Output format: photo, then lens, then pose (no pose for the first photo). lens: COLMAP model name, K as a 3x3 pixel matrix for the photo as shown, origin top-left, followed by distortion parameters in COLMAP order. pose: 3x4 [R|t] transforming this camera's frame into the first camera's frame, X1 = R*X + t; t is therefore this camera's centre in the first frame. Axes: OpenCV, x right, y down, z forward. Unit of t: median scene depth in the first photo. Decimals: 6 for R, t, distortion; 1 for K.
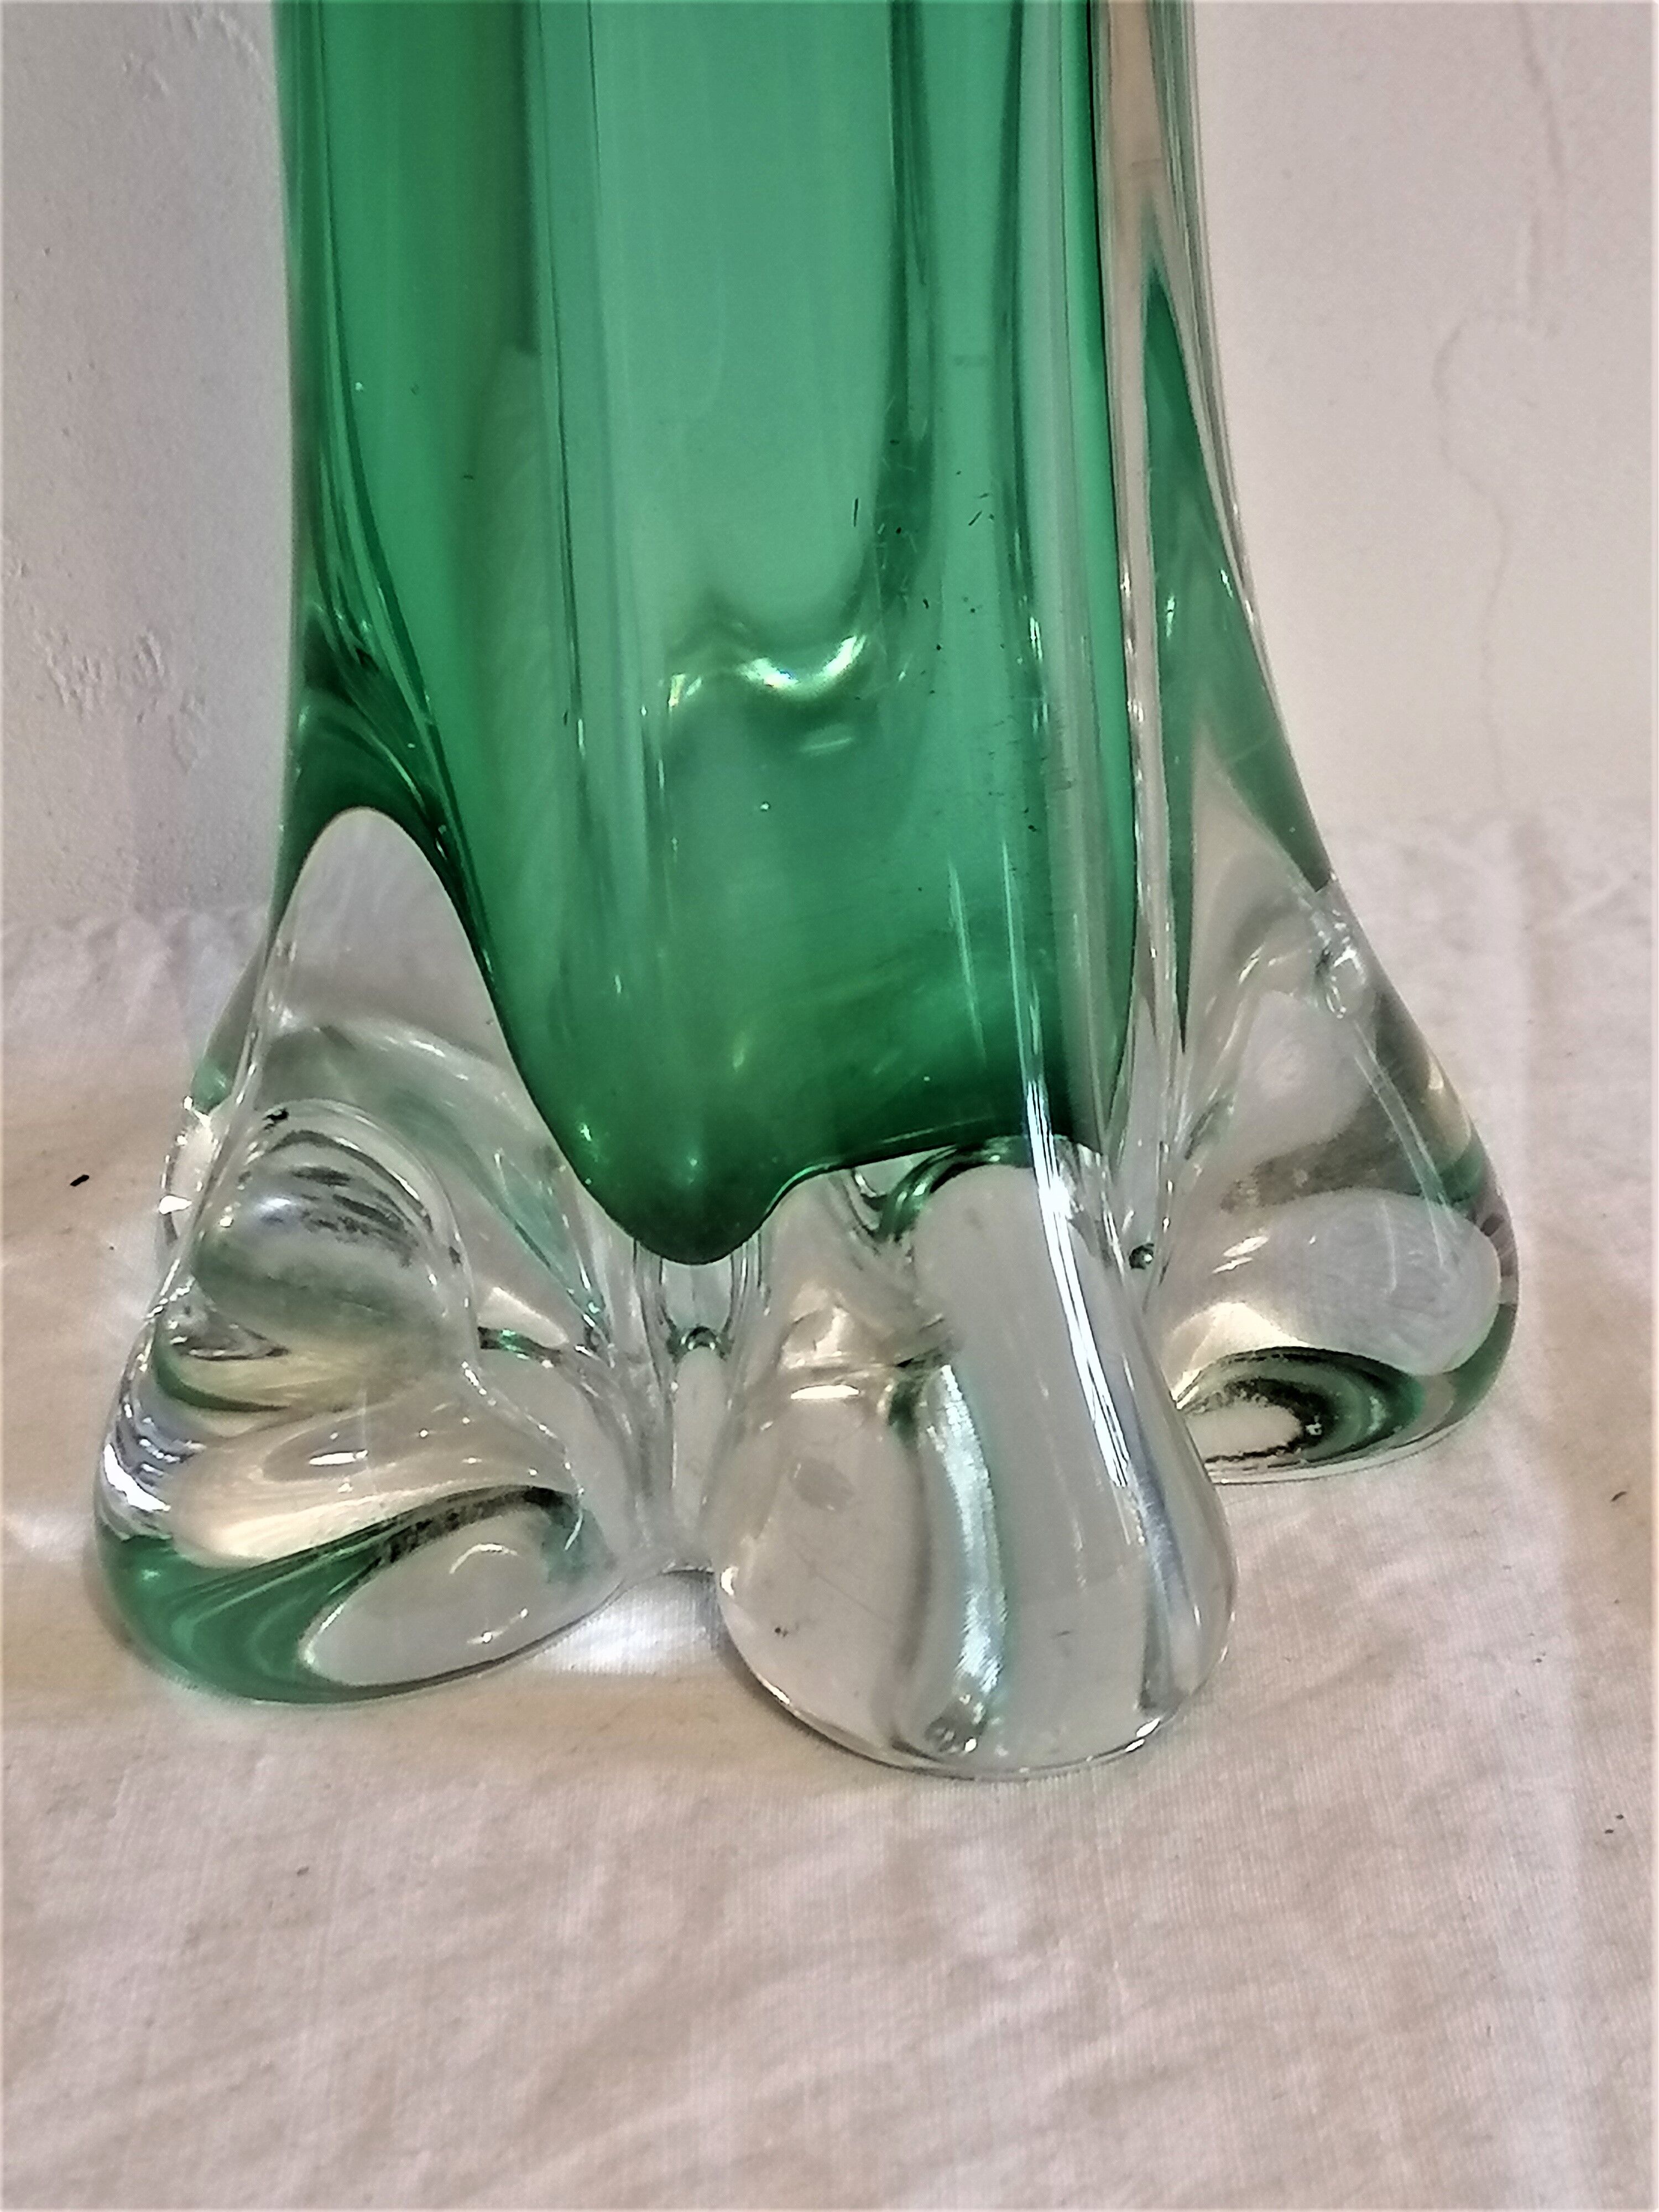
lens RADIAL K [[4356.9, 0, 845.1], [0, 4356.9, 1093.5], [0, 0, 1]] dist [0.051820, 0.000000]
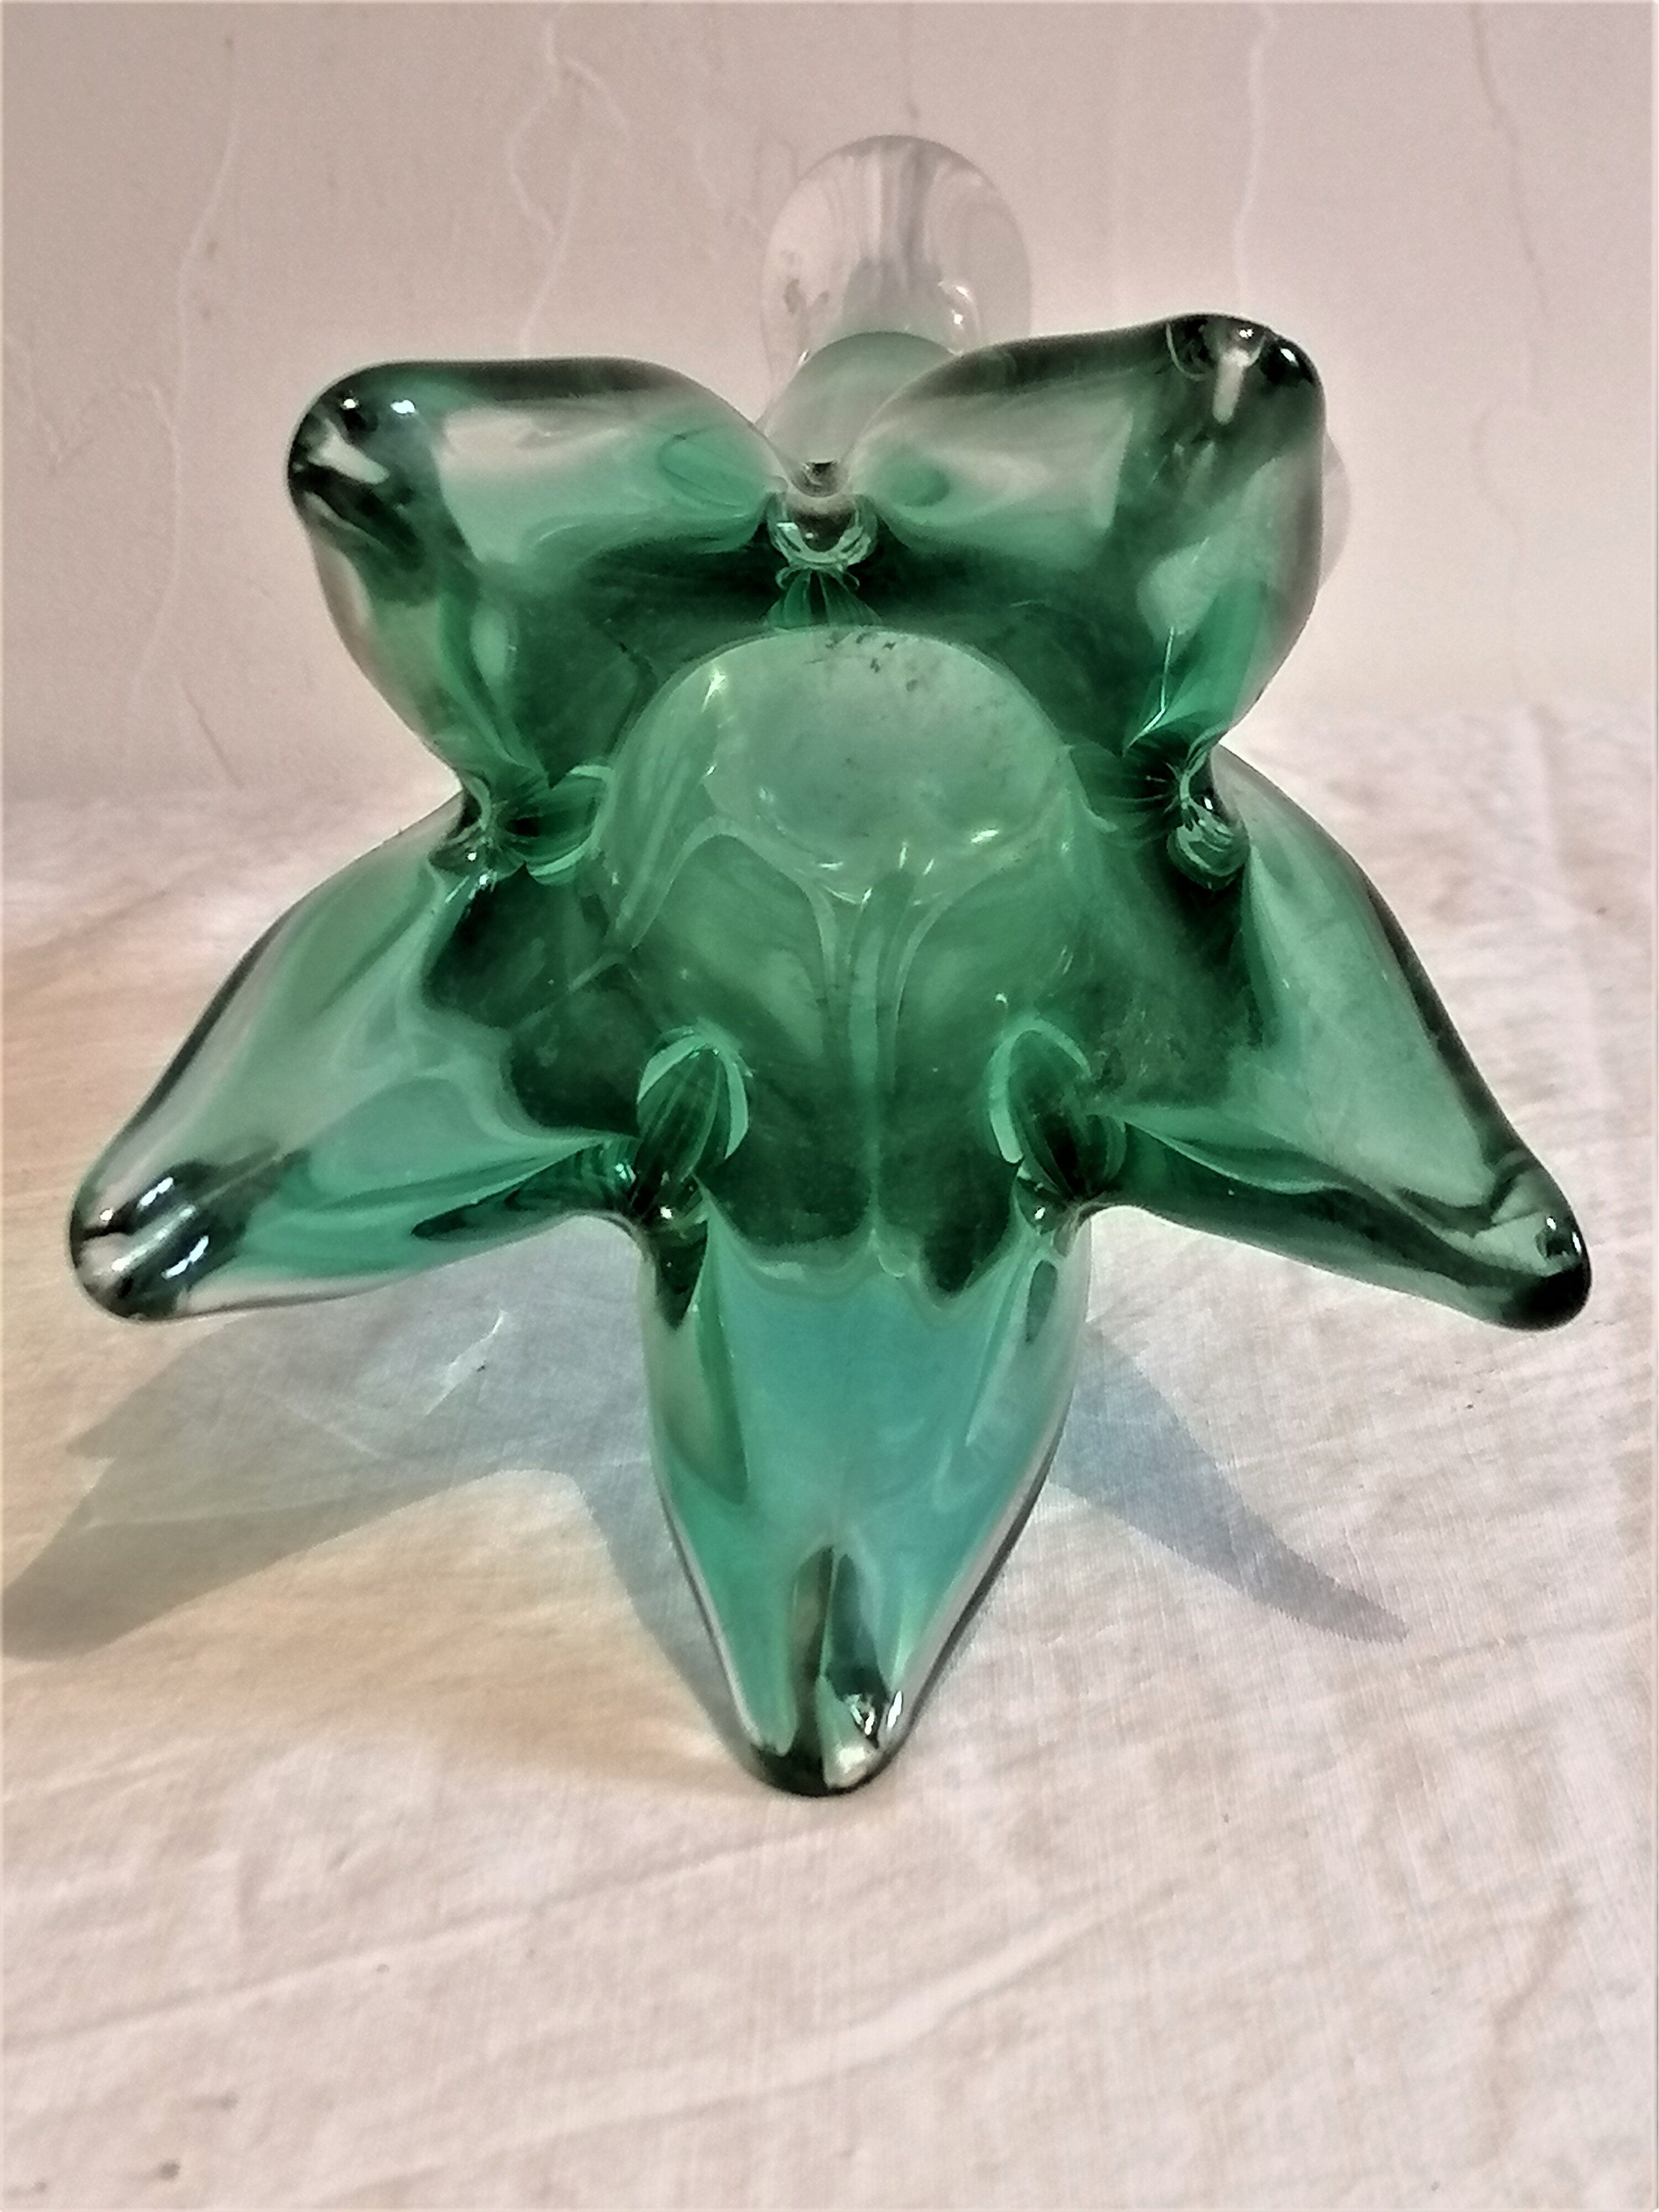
lens RADIAL K [[4356.9, 0, 751.4], [0, 4356.9, 1128.1], [0, 0, 1]] dist [0.051820, 0.000000]
pose [[0.999836, -0.008488, -0.016017, -0.114207], [0.005995, 0.988706, -0.149750, 0.345370], [0.017107, 0.149629, 0.988594, -0.596832]]
